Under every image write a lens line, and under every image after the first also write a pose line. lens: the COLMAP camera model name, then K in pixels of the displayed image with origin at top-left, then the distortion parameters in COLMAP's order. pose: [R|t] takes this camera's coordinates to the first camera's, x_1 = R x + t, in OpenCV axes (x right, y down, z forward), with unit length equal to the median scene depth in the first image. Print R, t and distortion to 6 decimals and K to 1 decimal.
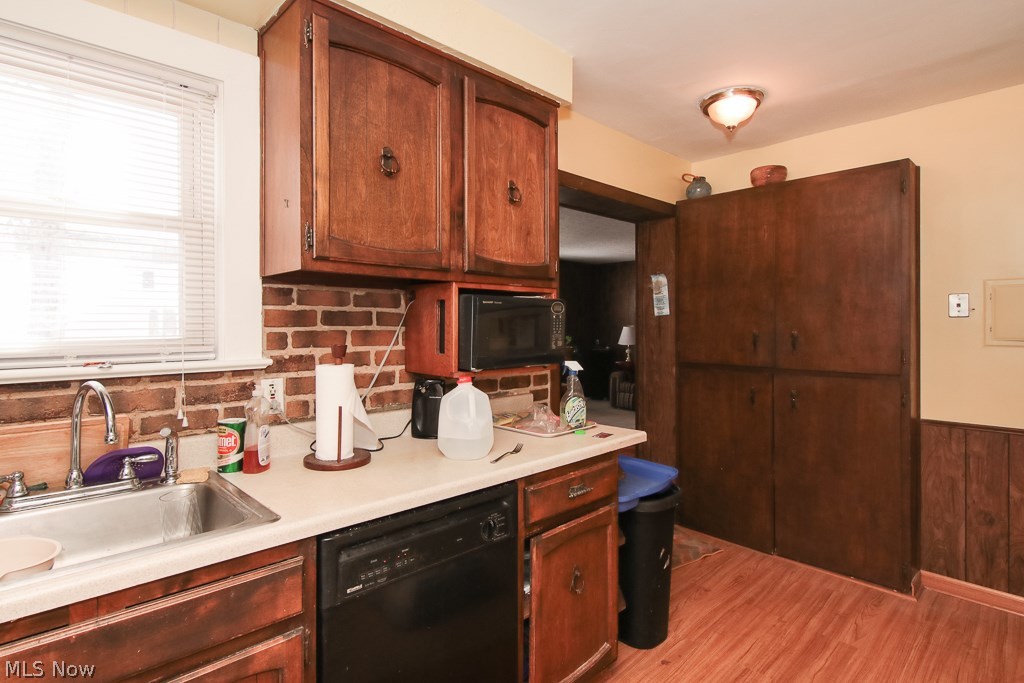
lens RADIAL K [[524.5, 0, 511.4], [0, 524.5, 321.7], [0, 0, 1]] dist [0.000528, 0.000003]
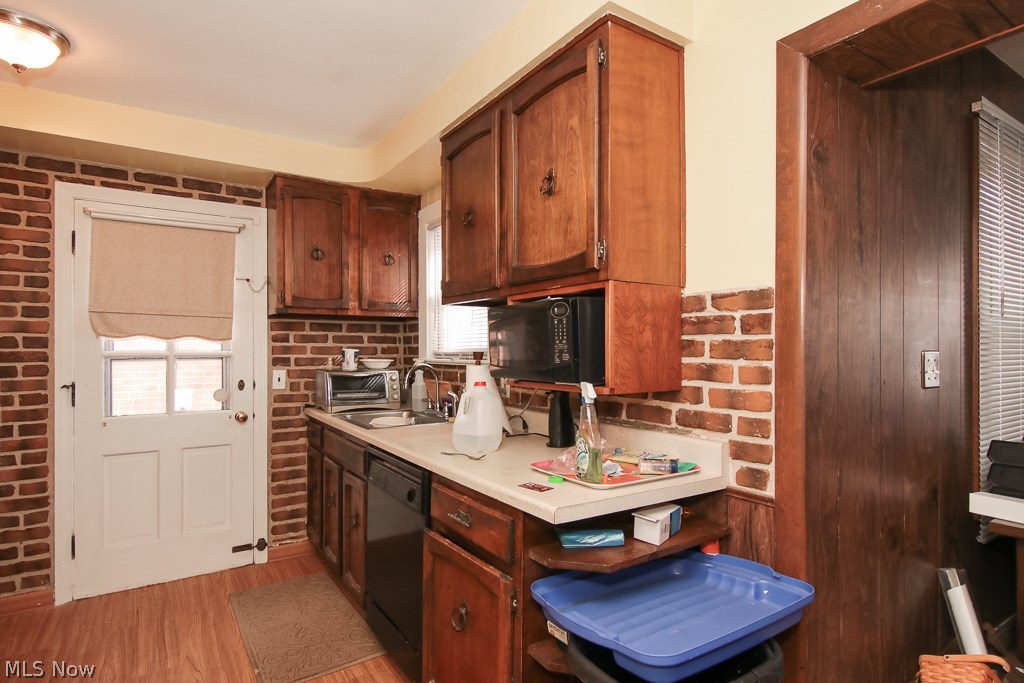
lens RADIAL K [[535.5, 0, 512.0], [0, 535.5, 341.5], [0, 0, 1]] dist [0.000097, 0.000052]
pose [[-0.191734, -0.010826, -0.981387, 0.869928], [0.004164, 0.999921, -0.011844, 0.028499], [0.981438, -0.006357, -0.191674, 1.085940]]
